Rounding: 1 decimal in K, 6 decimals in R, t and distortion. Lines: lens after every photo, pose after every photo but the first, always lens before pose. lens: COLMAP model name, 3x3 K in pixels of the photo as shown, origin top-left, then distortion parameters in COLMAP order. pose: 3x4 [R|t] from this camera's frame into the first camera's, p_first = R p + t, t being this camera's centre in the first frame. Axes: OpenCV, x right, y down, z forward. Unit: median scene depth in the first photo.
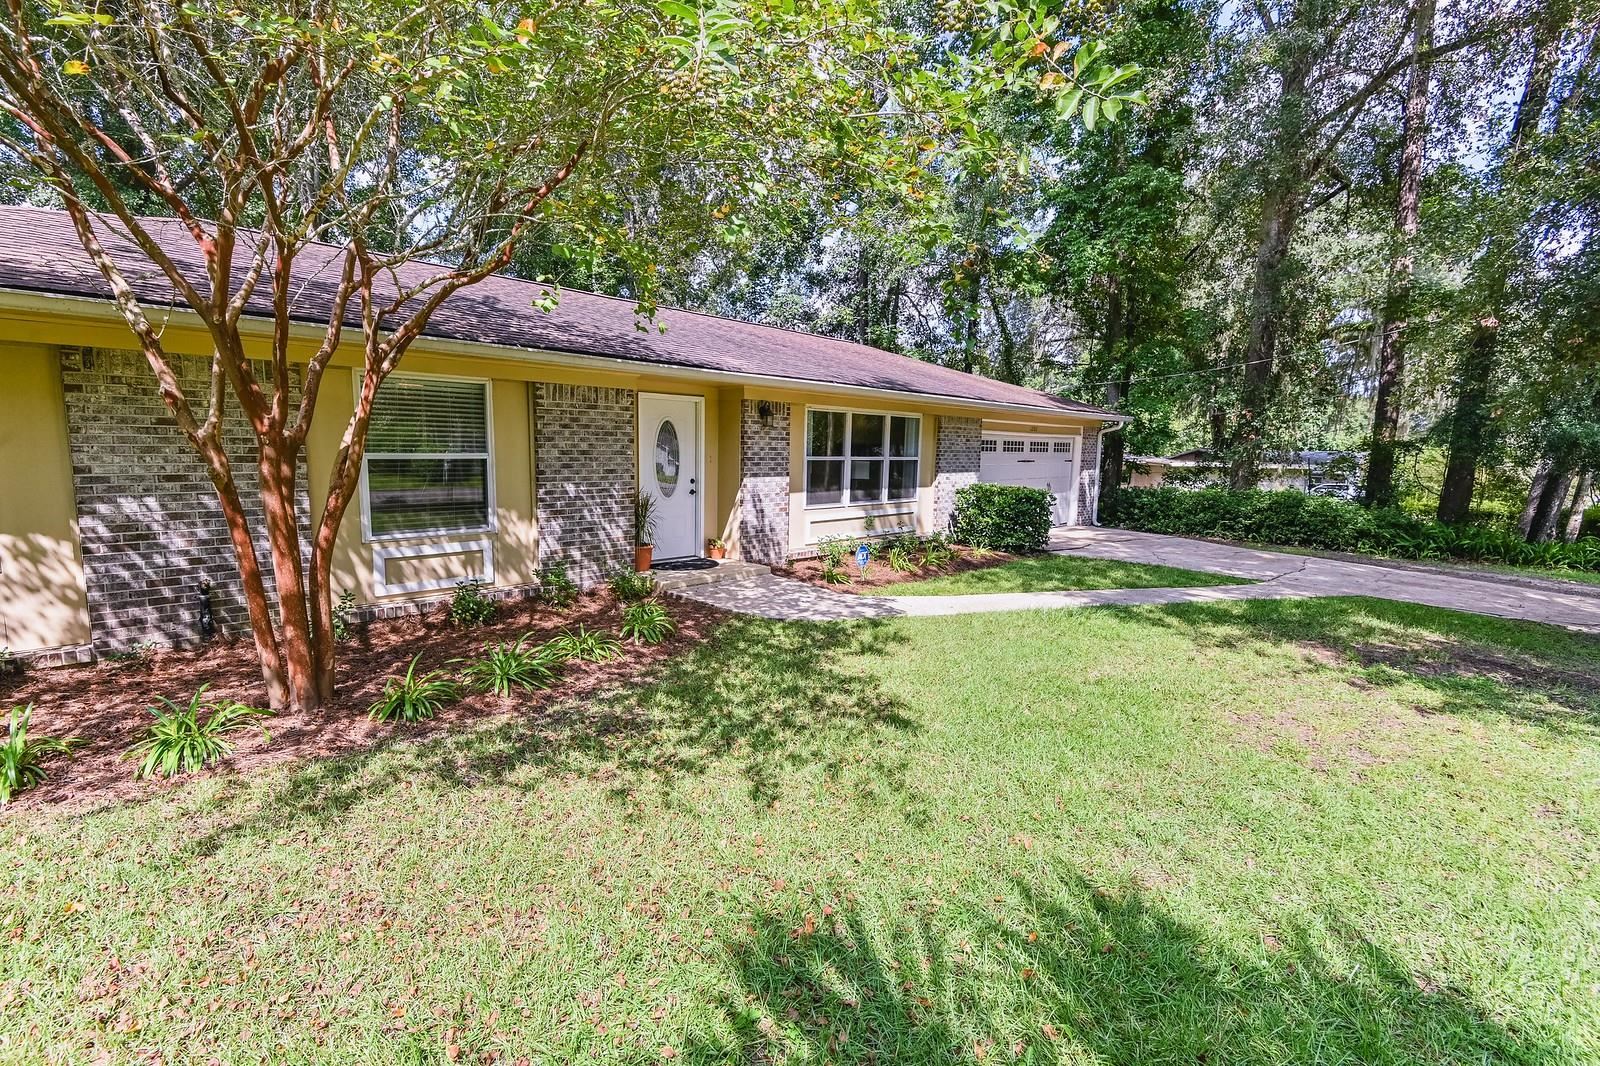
lens RADIAL K [[732.8, 0, 800.0], [0, 732.8, 537.1], [0, 0, 1]] dist [-0.000683, -0.003887]
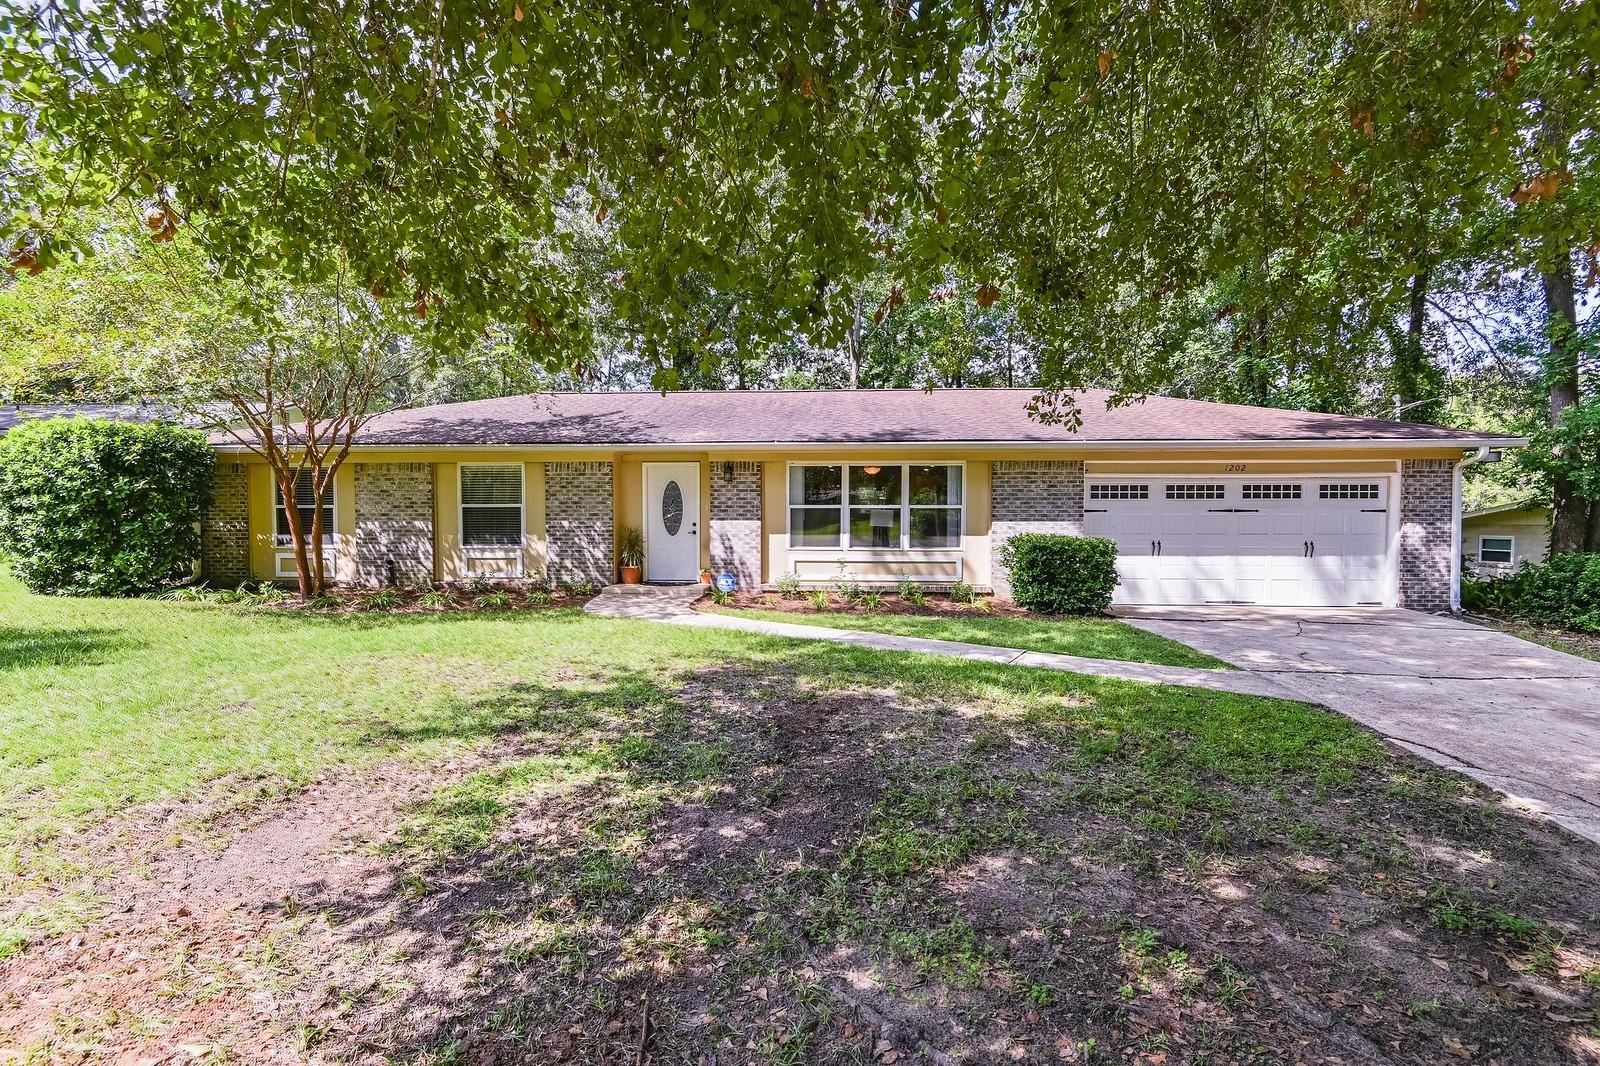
lens RADIAL K [[732.8, 0, 800.5], [0, 732.8, 532.5], [0, 0, 1]] dist [-0.000683, -0.003887]
pose [[0.633472, -0.011376, -0.773682, 1.210846], [-0.084975, 0.992821, -0.084174, 0.042488], [0.769085, 0.119065, 0.627958, 0.353196]]
